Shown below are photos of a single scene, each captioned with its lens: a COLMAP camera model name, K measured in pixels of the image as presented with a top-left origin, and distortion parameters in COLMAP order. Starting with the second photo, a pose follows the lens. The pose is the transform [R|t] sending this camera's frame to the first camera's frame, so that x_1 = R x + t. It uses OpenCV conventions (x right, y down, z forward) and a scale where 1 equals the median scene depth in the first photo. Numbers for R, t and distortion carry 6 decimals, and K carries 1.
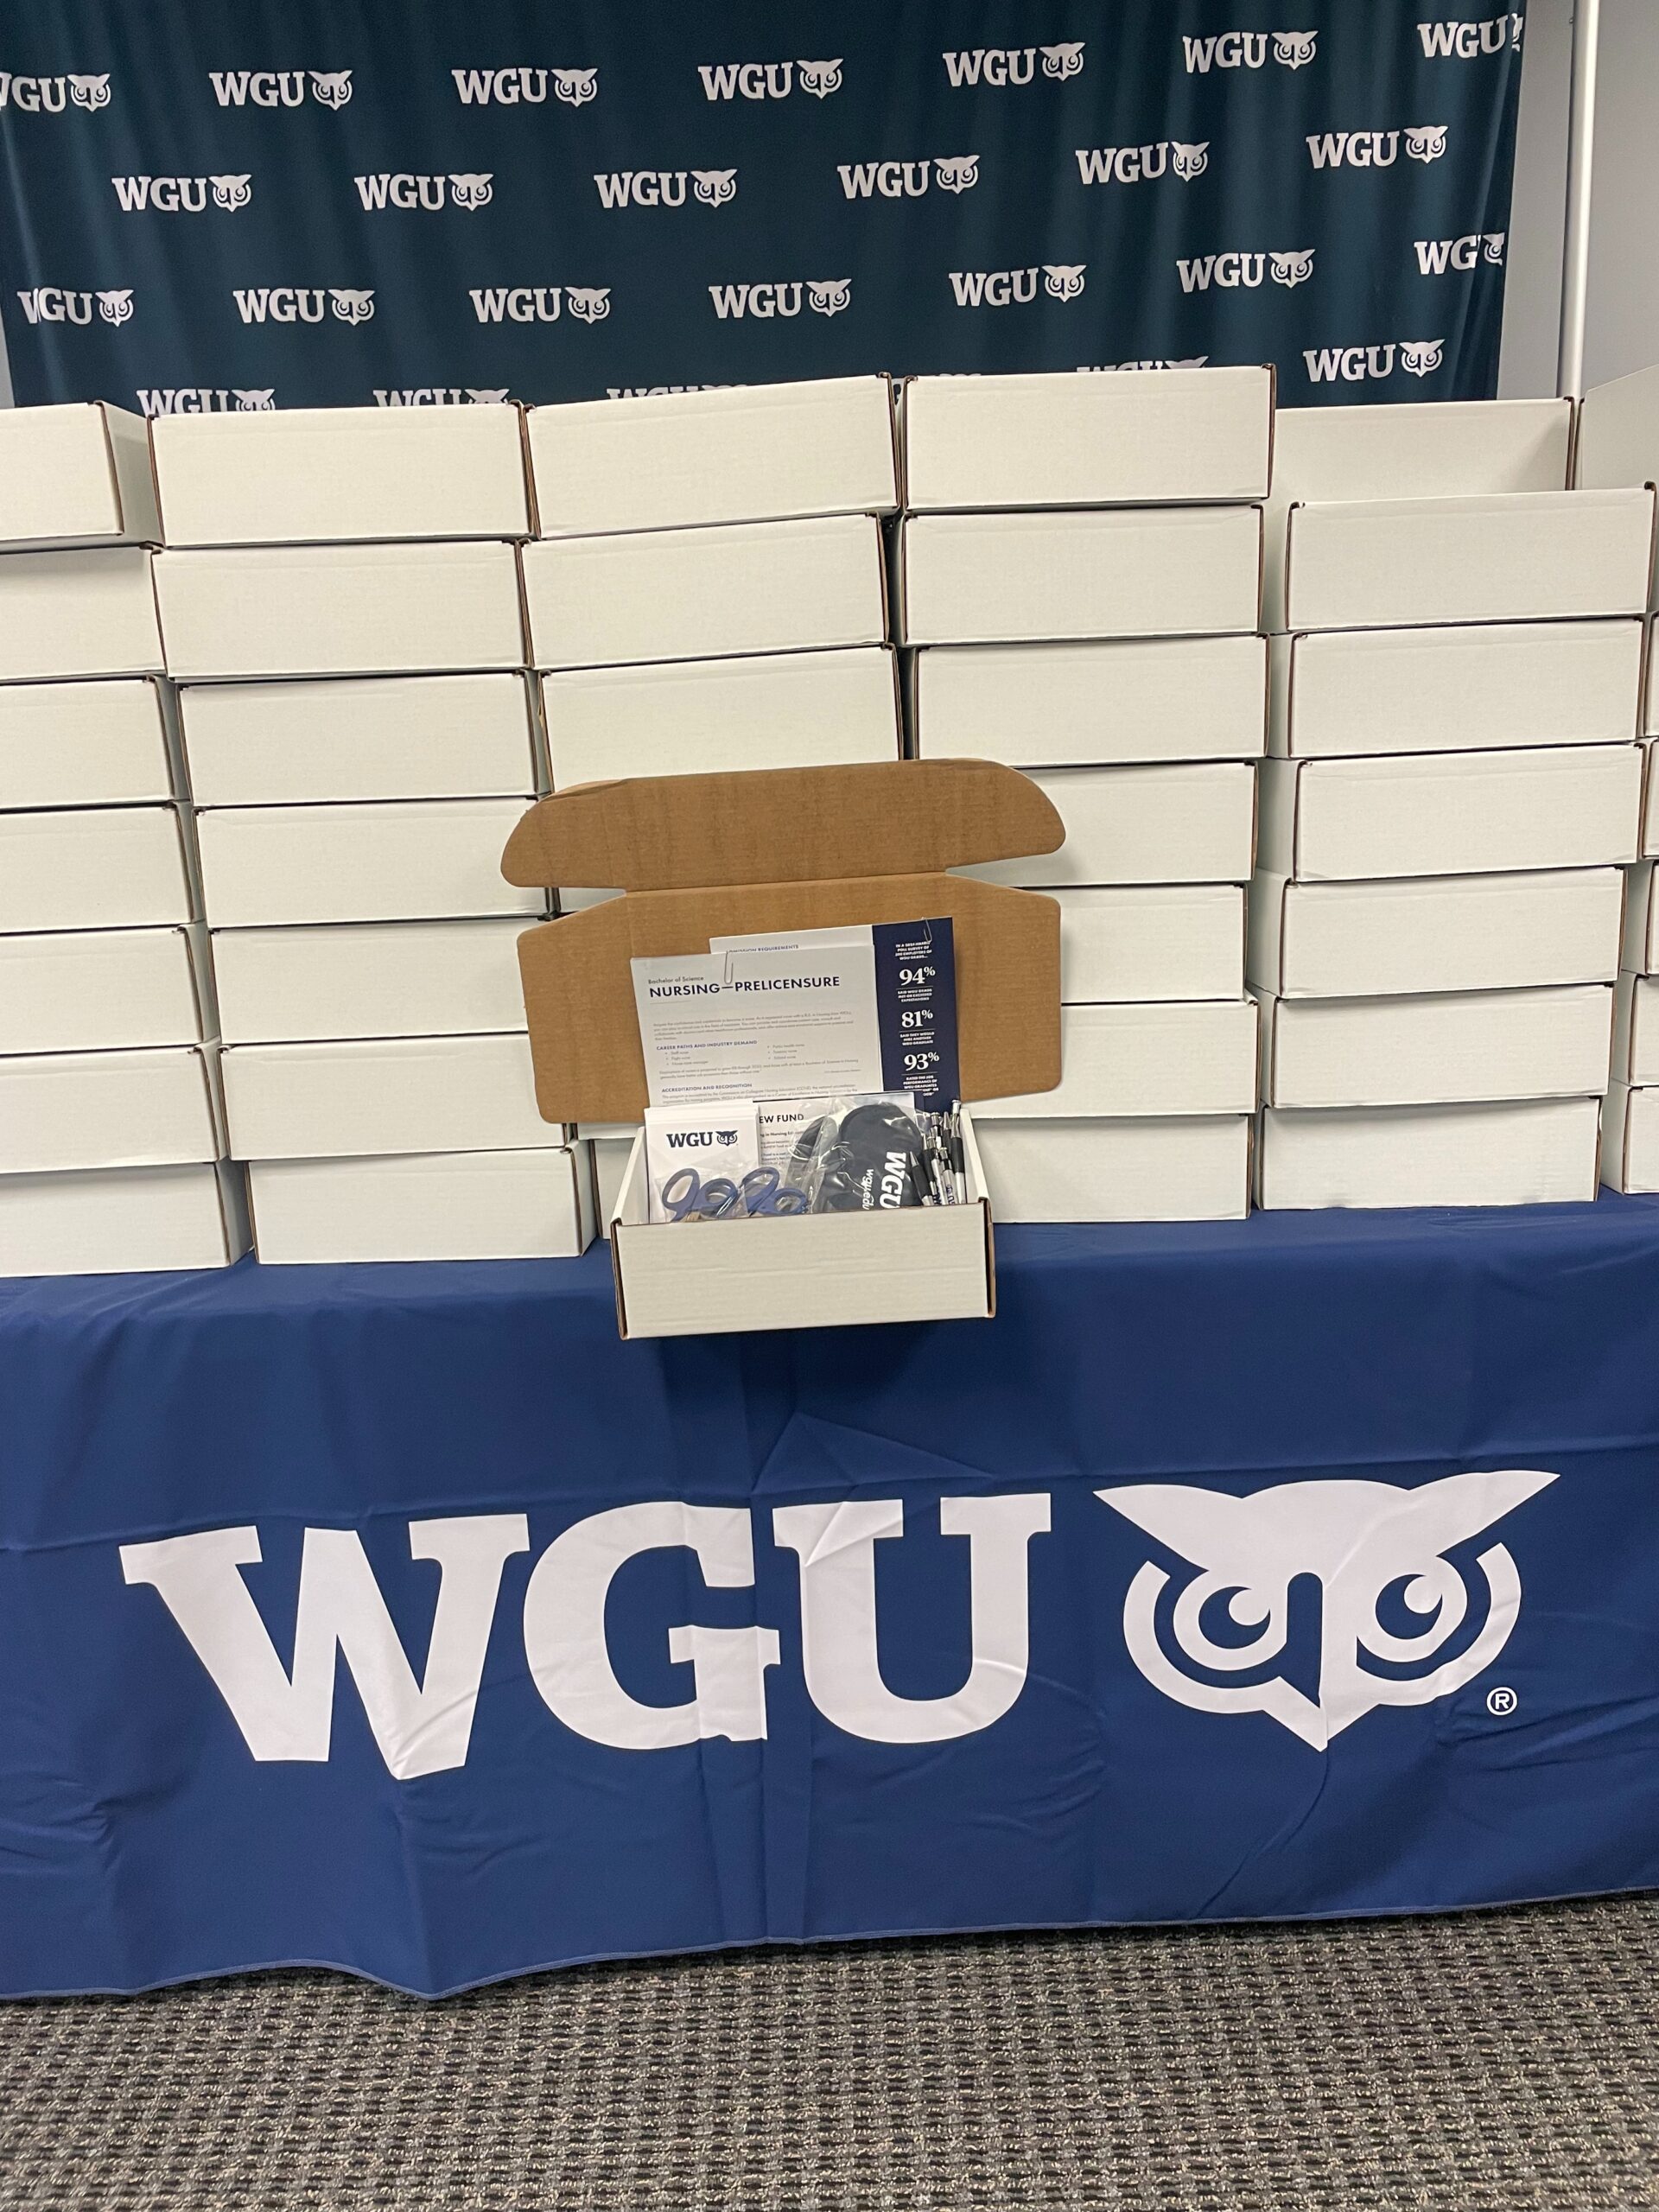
lens RADIAL K [[1708.1, 0, 824.9], [0, 1708.1, 1122.5], [0, 0, 1]] dist [0.071381, -0.102118]
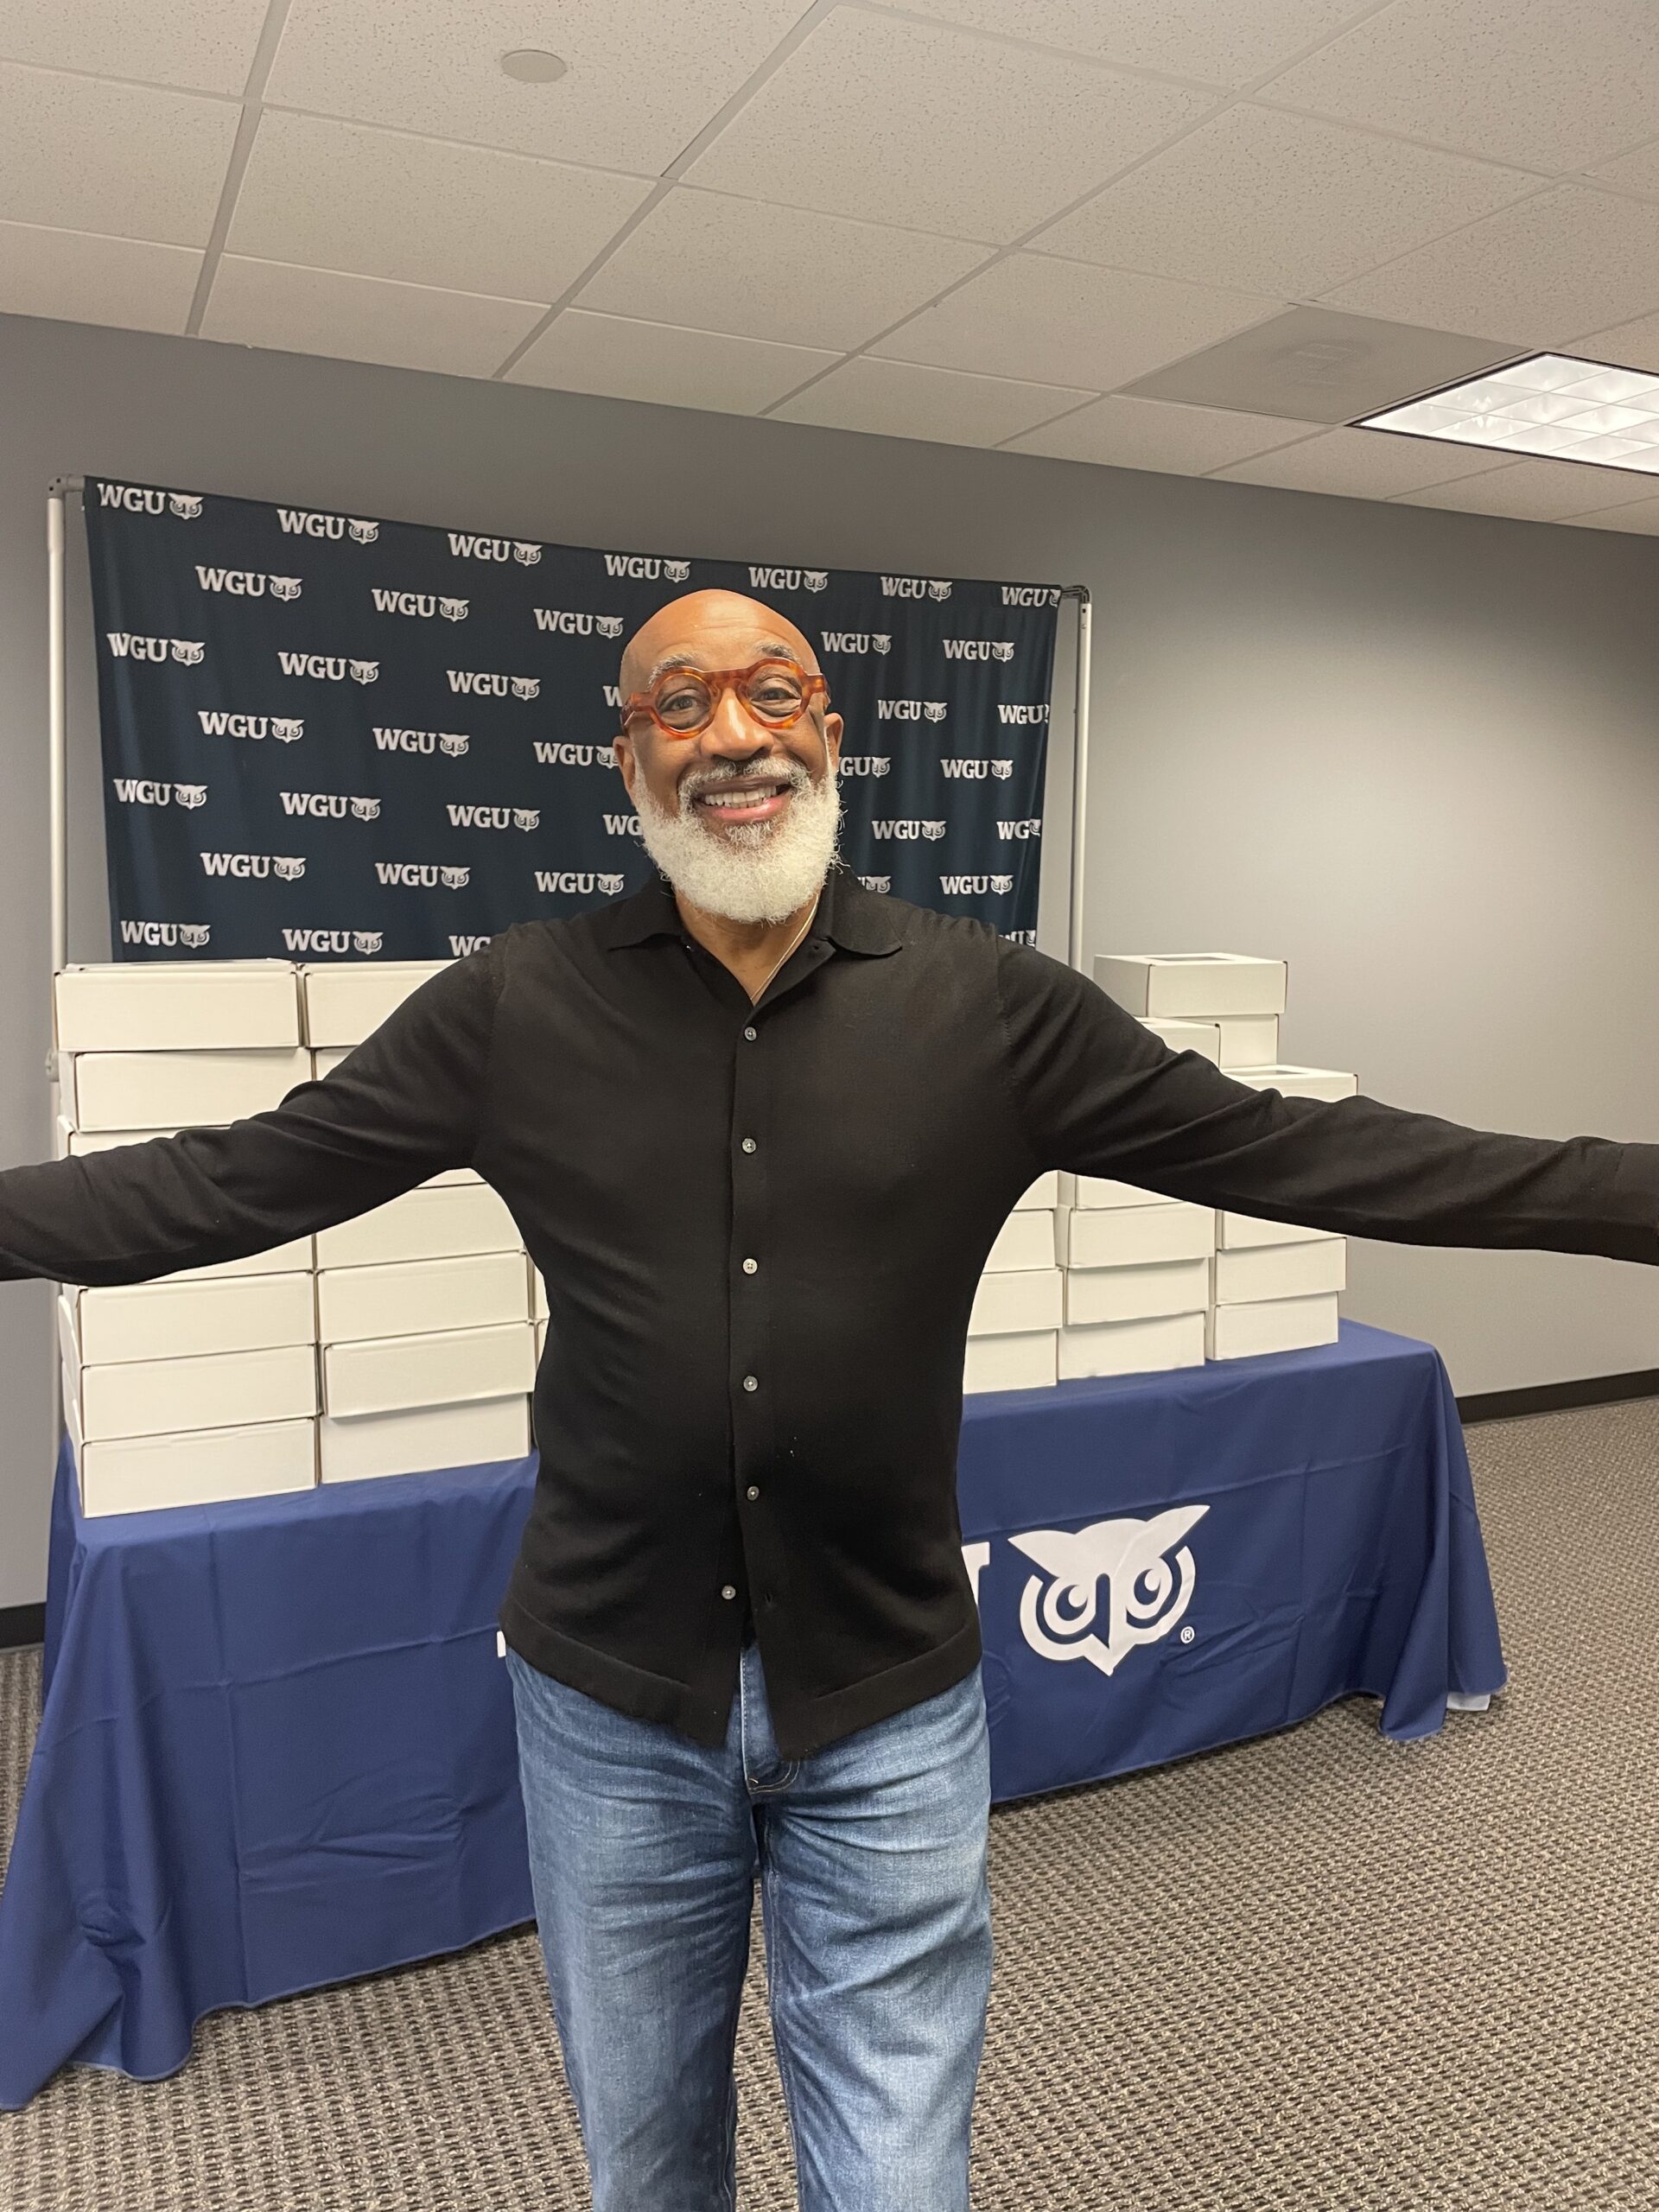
lens RADIAL K [[1708.1, 0, 824.9], [0, 1708.1, 1122.5], [0, 0, 1]] dist [0.071381, -0.102118]
pose [[0.910129, -0.000970, 0.414323, -0.757698], [0.058540, 0.990266, -0.126276, -0.006963], [-0.410168, 0.139182, 0.901327, -0.622005]]
